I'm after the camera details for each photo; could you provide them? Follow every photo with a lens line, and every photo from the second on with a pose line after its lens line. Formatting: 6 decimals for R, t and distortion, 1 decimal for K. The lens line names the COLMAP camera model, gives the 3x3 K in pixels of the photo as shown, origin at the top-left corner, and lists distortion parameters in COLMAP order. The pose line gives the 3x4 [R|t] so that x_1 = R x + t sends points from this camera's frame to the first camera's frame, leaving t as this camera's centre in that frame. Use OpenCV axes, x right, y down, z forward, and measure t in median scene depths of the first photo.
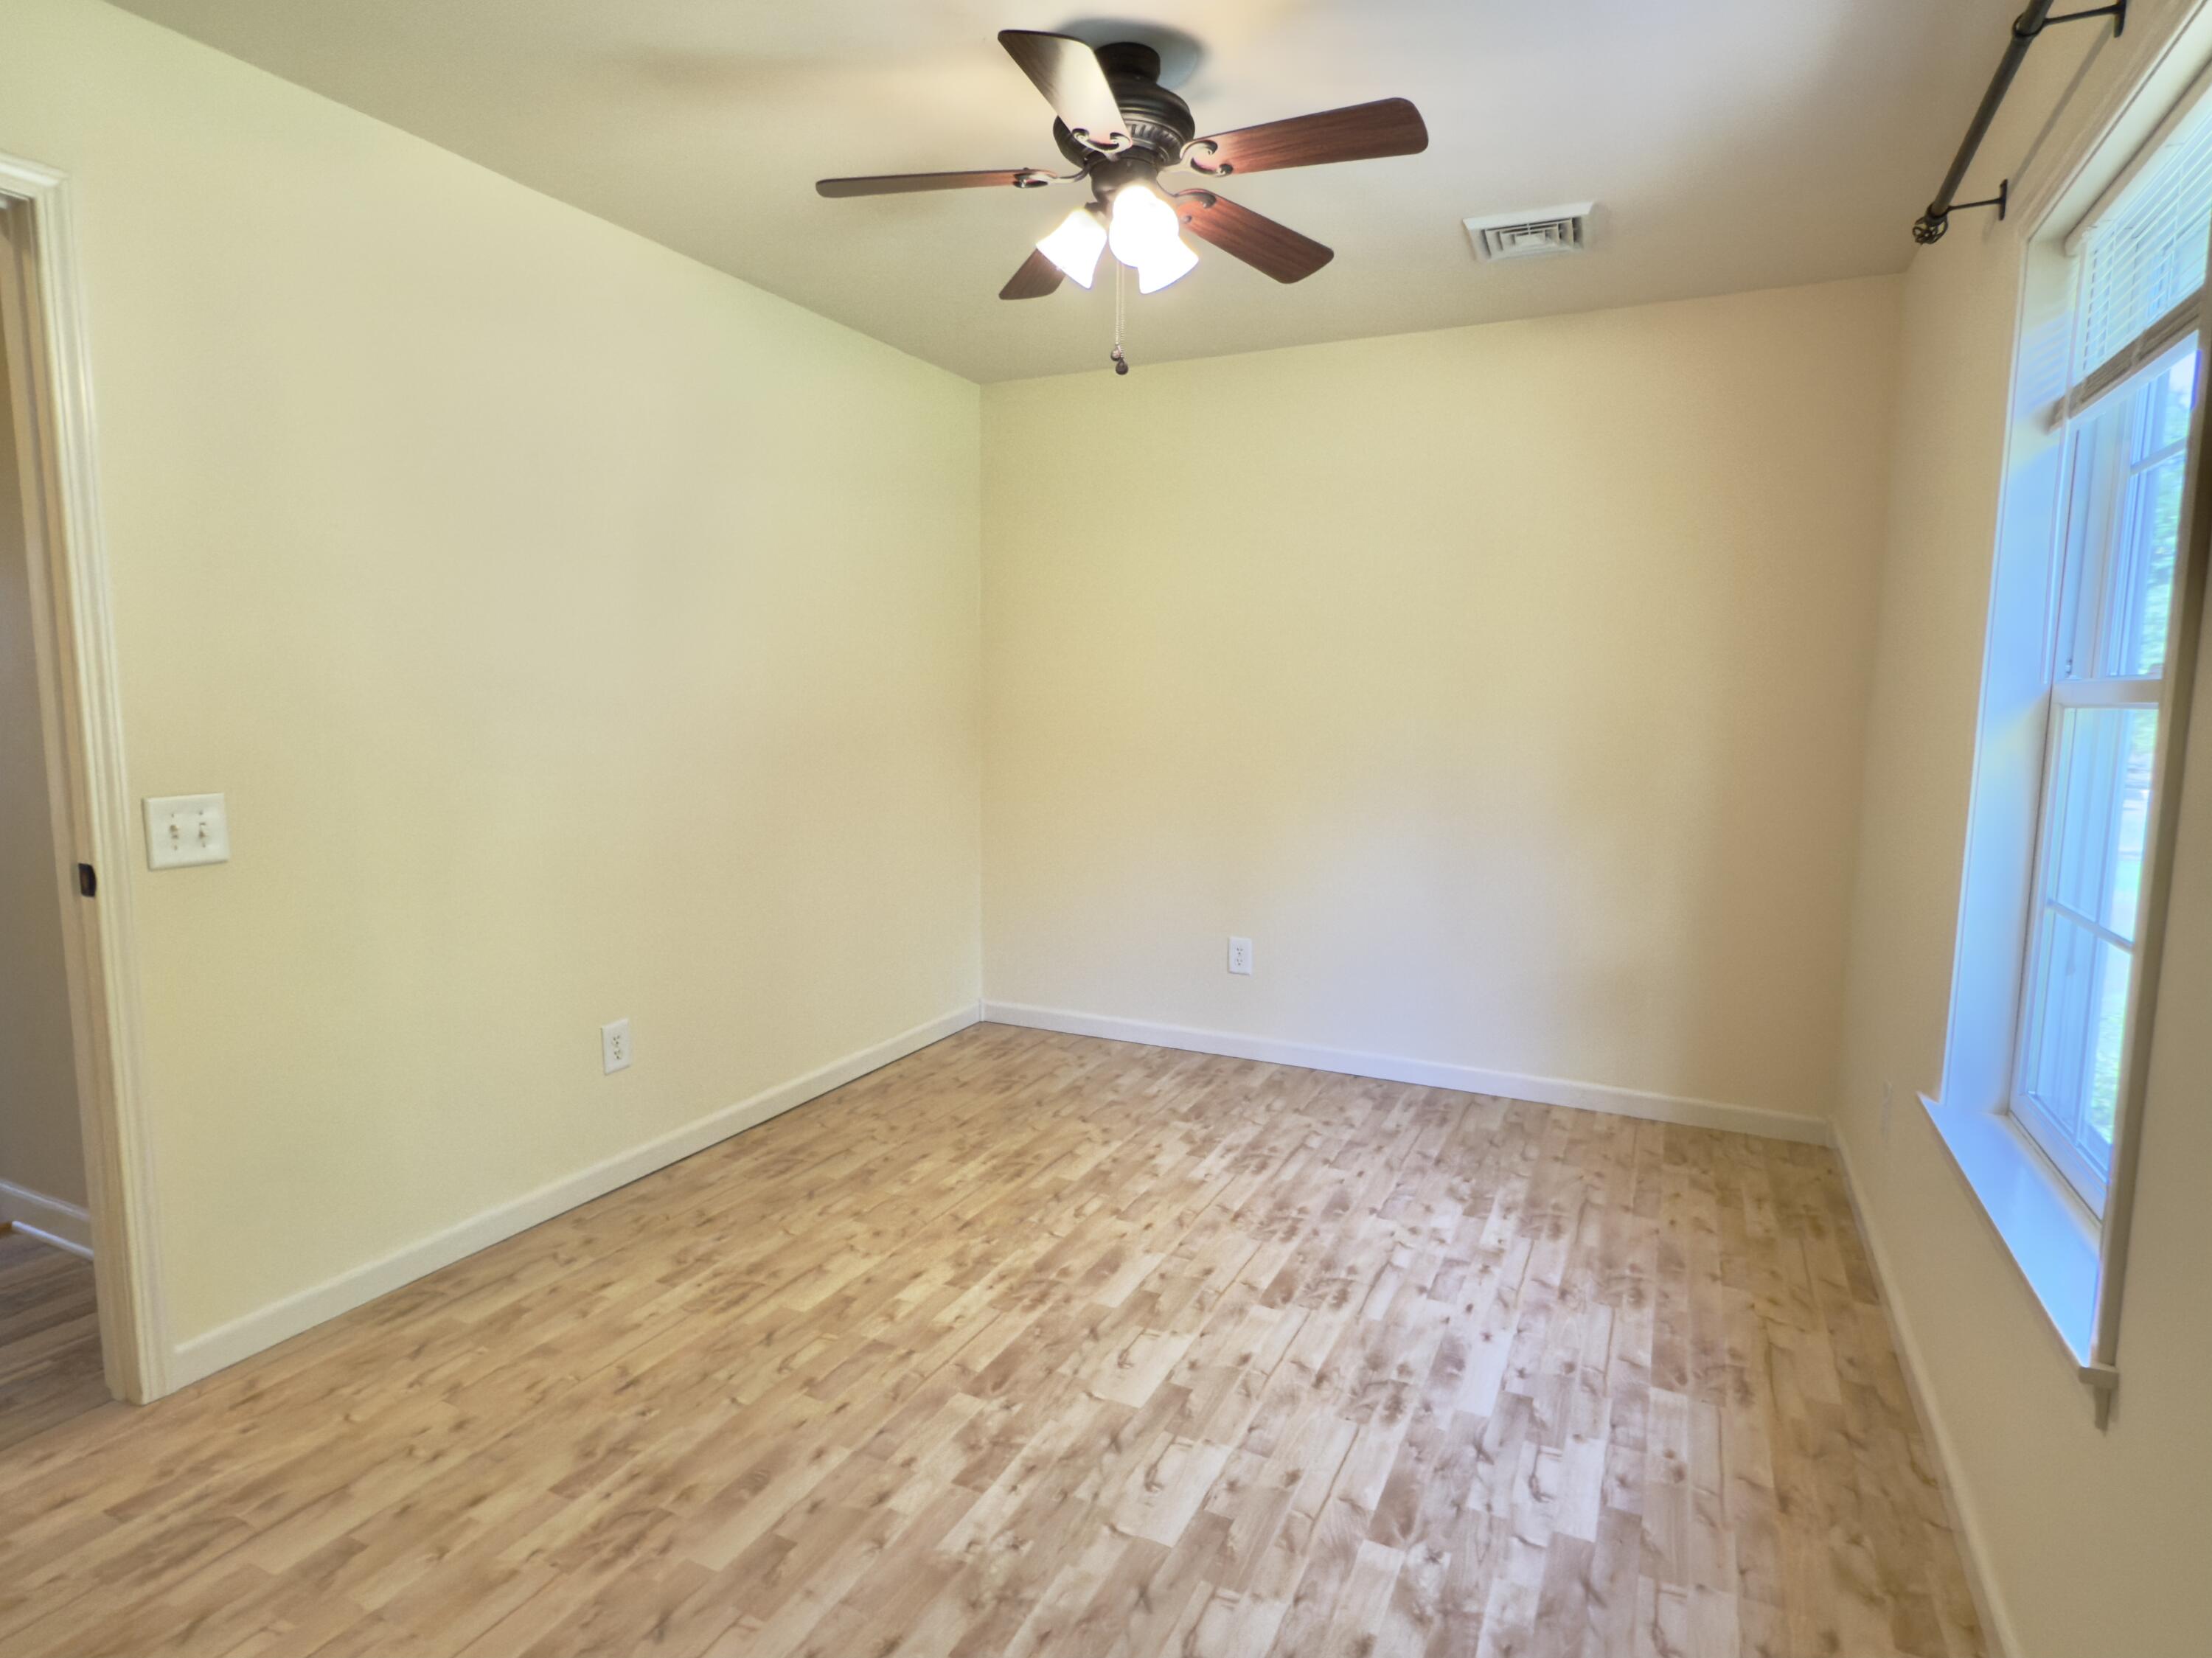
lens RADIAL K [[1183.7, 0, 1107.3], [0, 1183.7, 830.9], [0, 0, 1]] dist [0.003931, -0.002171]
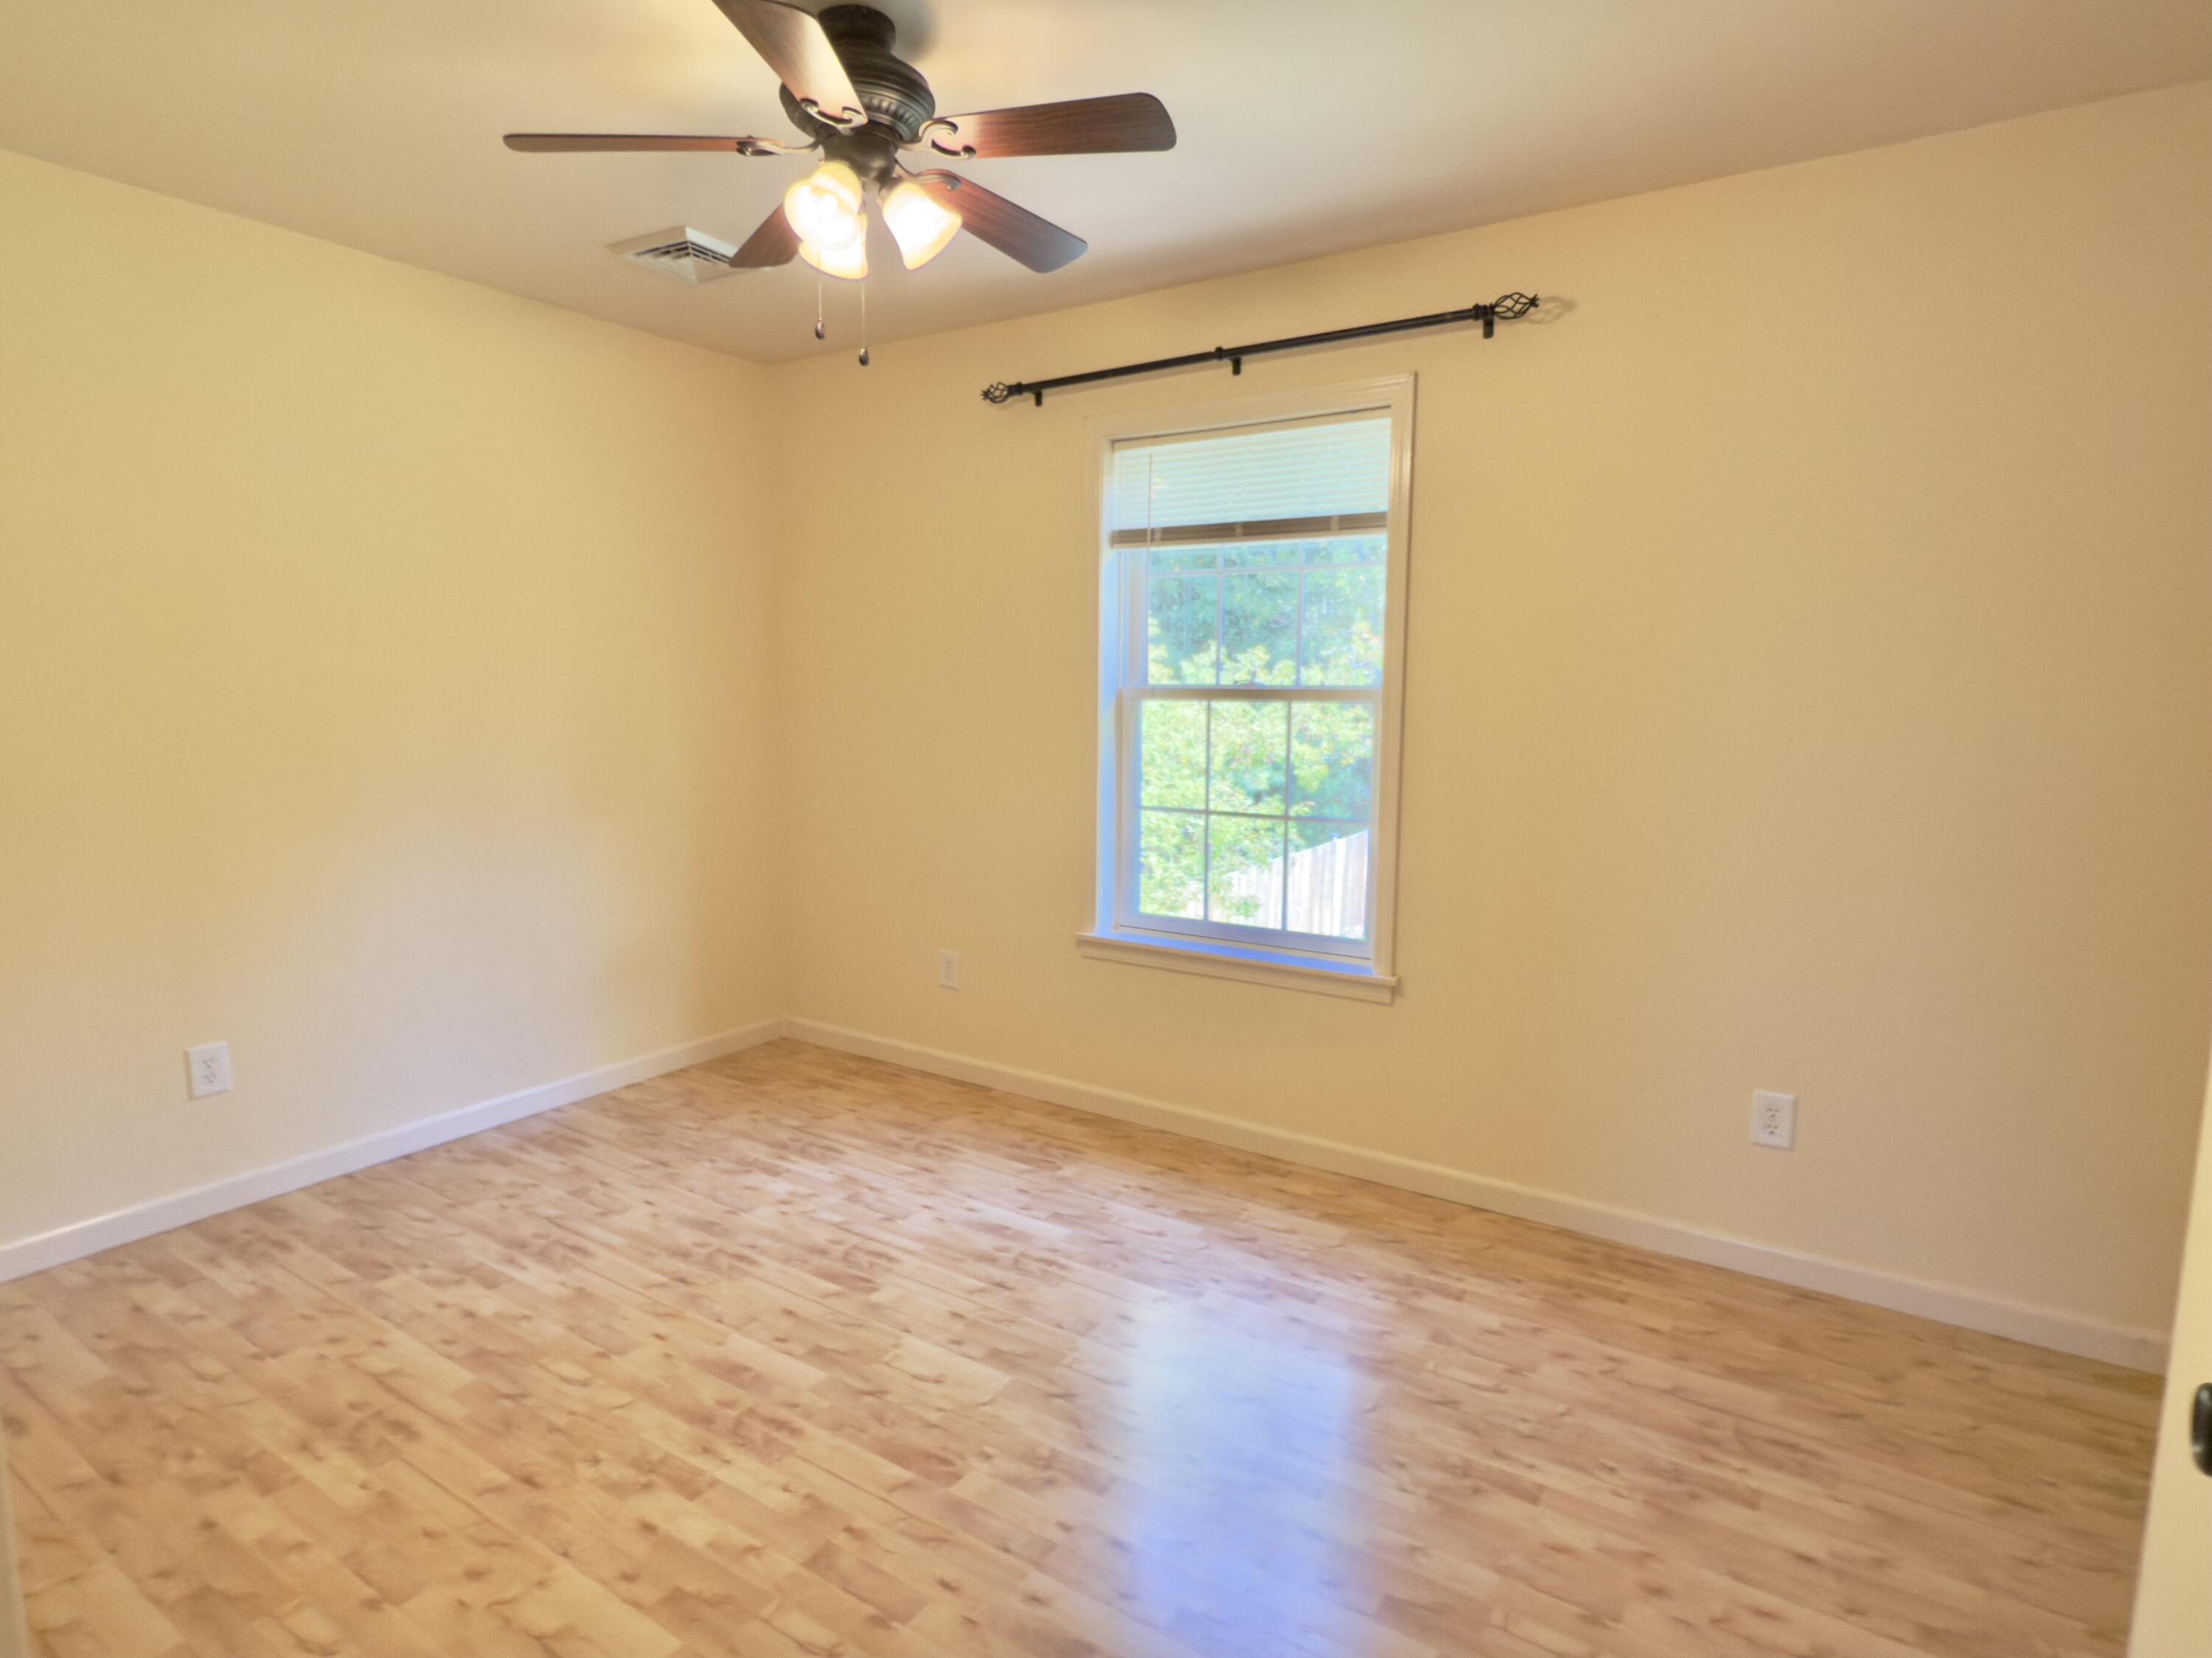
lens RADIAL K [[1183.7, 0, 1101.3], [0, 1183.7, 832.4], [0, 0, 1]] dist [0.003931, -0.002171]
pose [[0.138109, -0.133555, 0.981371, -0.664079], [0.108107, 0.986979, 0.119104, -0.080085], [-0.984499, 0.089644, 0.150749, 0.509054]]
